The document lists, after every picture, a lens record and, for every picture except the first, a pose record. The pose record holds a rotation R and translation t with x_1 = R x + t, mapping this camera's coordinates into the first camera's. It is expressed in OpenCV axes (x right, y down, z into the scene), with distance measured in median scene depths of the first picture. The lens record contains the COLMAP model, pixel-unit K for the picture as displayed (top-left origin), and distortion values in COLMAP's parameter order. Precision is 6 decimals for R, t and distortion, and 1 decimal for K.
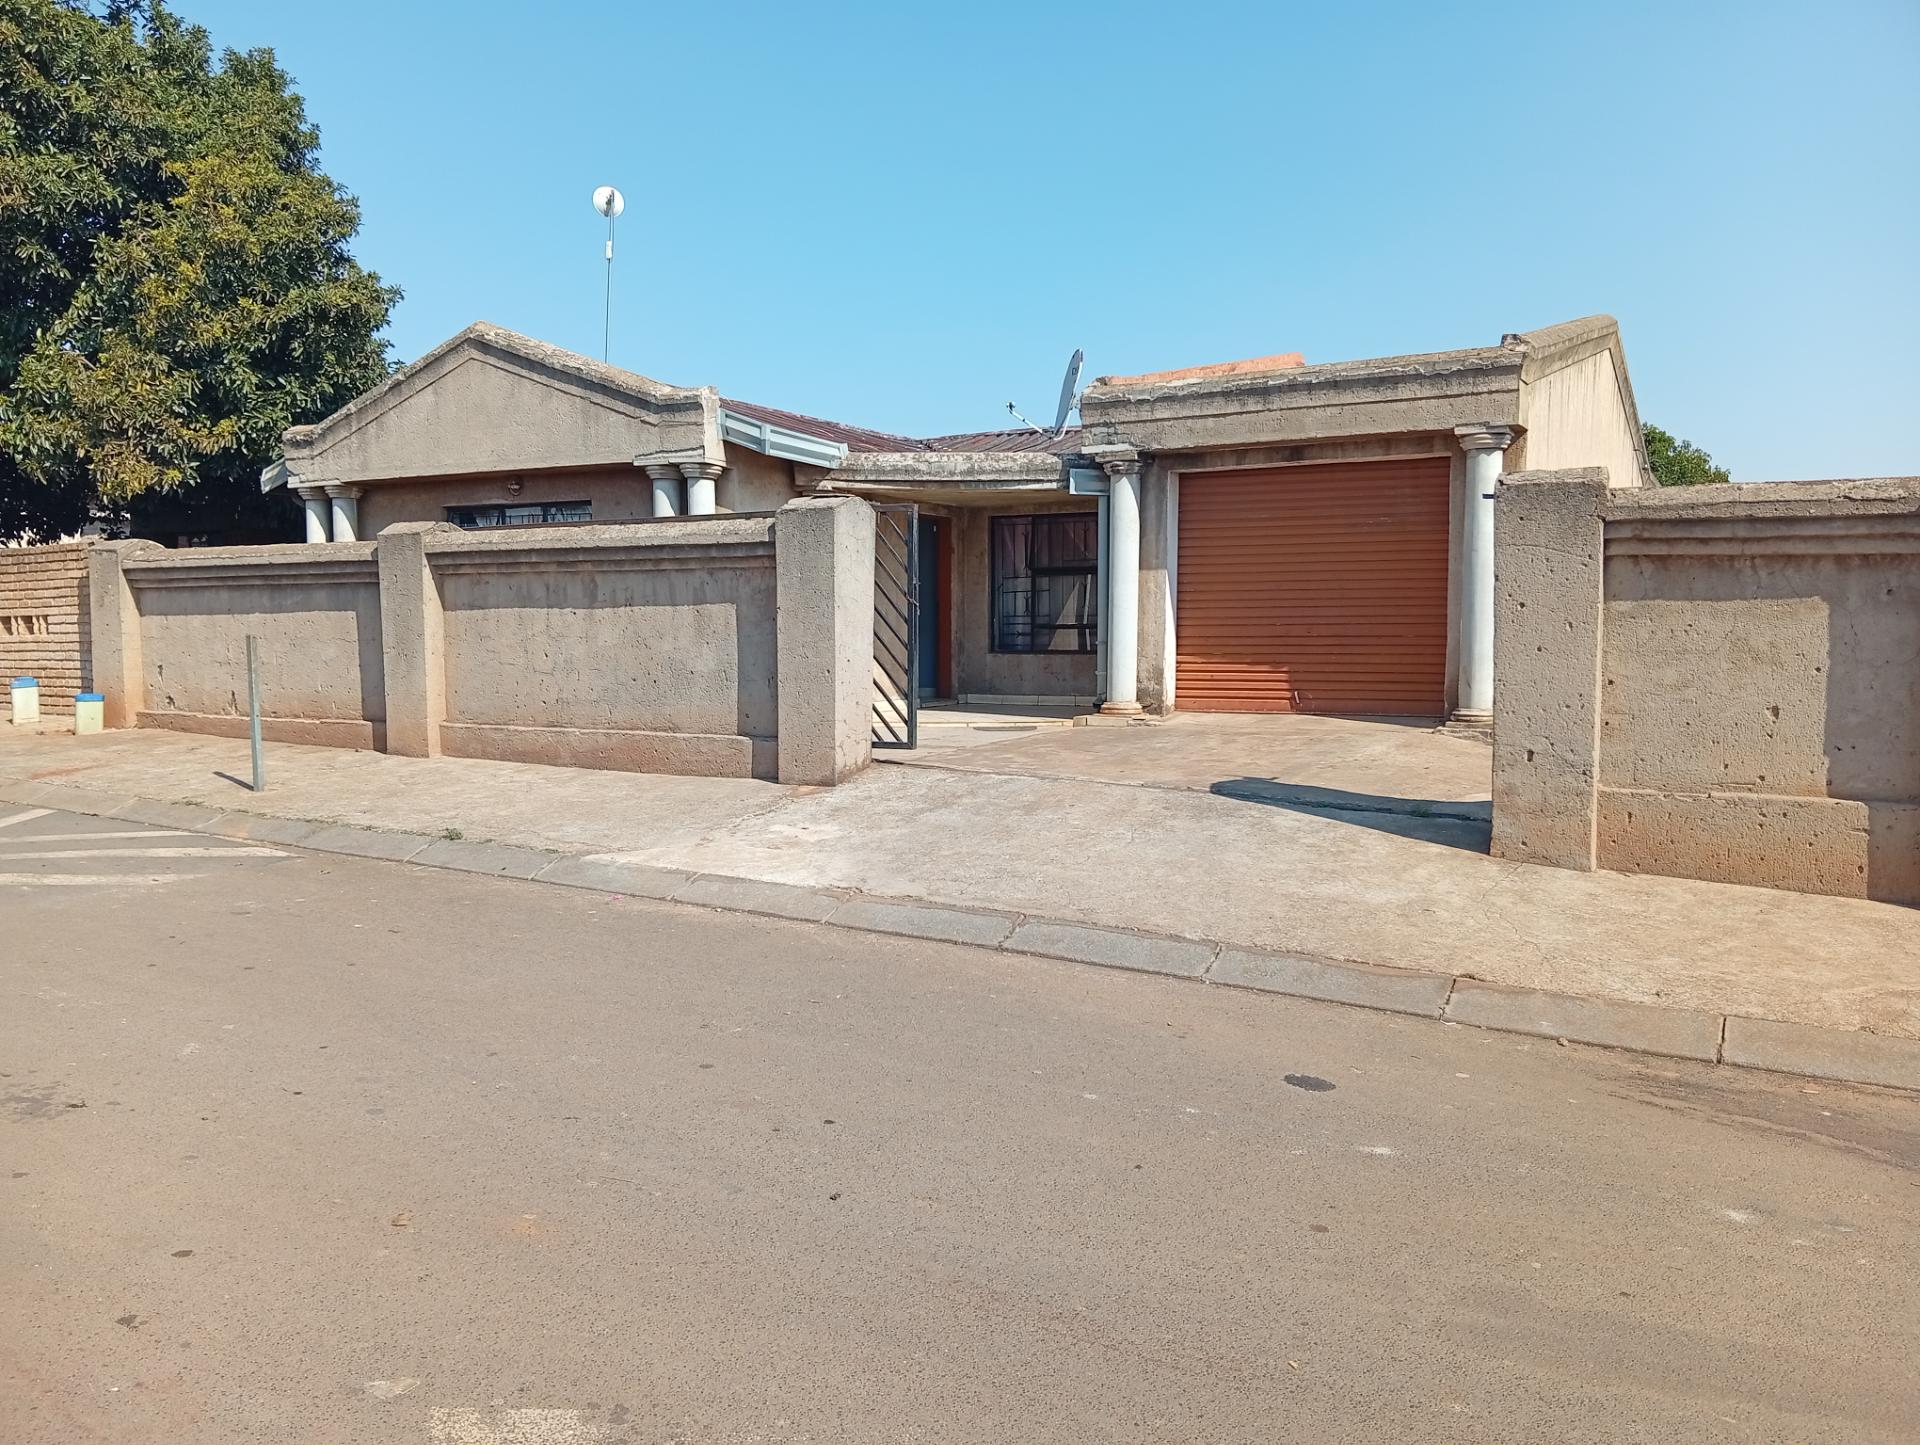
lens RADIAL K [[1497.5, 0, 951.0], [0, 1497.5, 737.3], [0, 0, 1]] dist [0.131377, -0.269594]
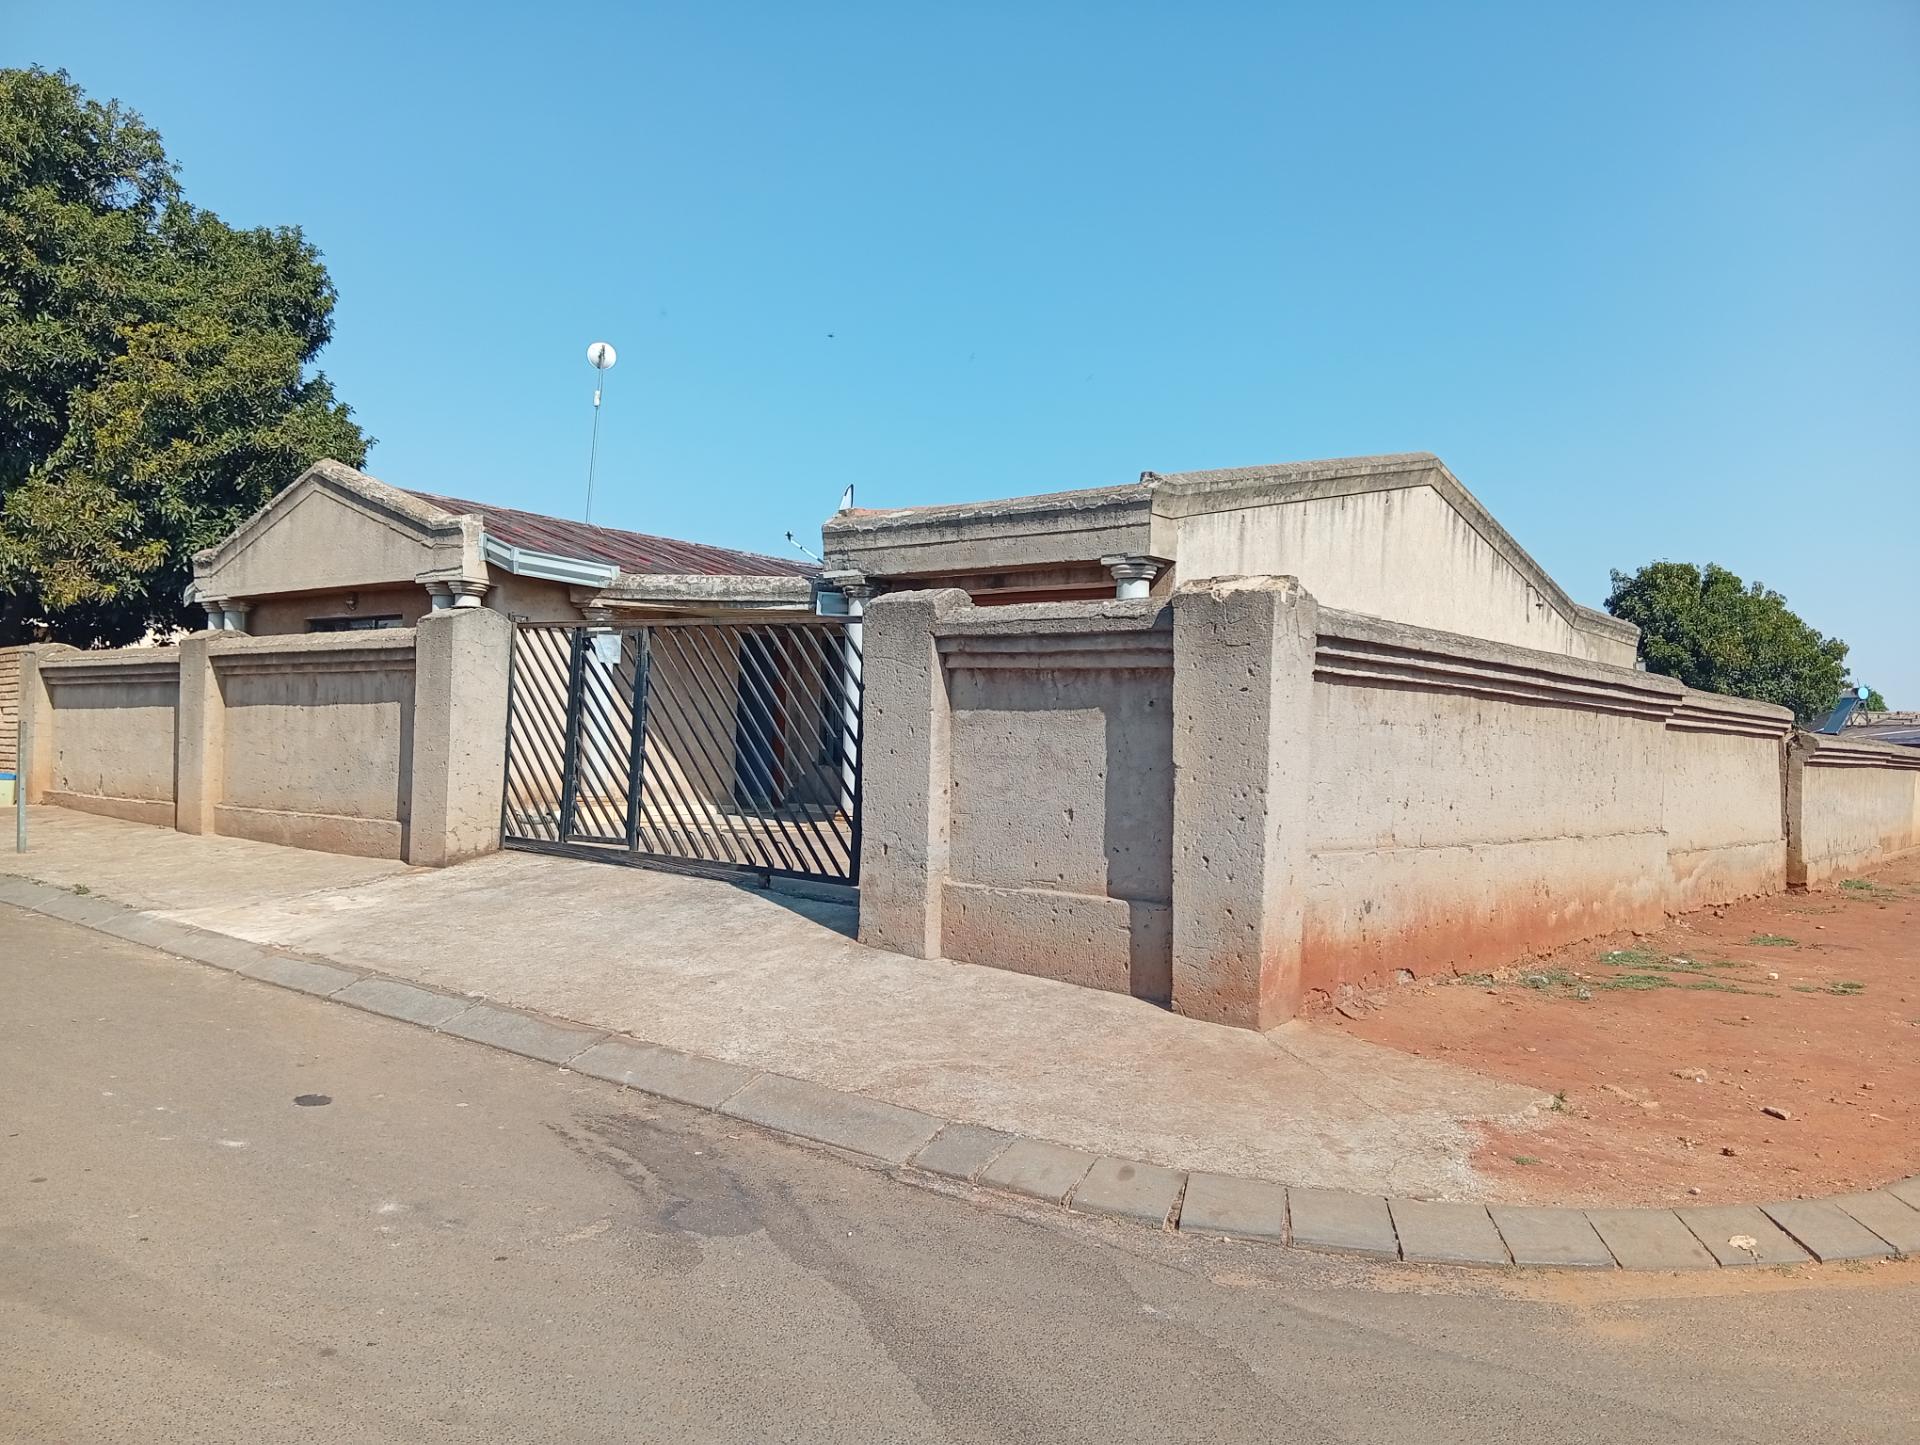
lens RADIAL K [[1490.8, 0, 916.6], [0, 1490.8, 714.1], [0, 0, 1]] dist [0.129300, -0.314549]
pose [[0.987938, 0.025465, -0.152742, 0.368368], [-0.040934, 0.994245, -0.099006, 0.013492], [0.149342, 0.104064, 0.983294, -0.036986]]
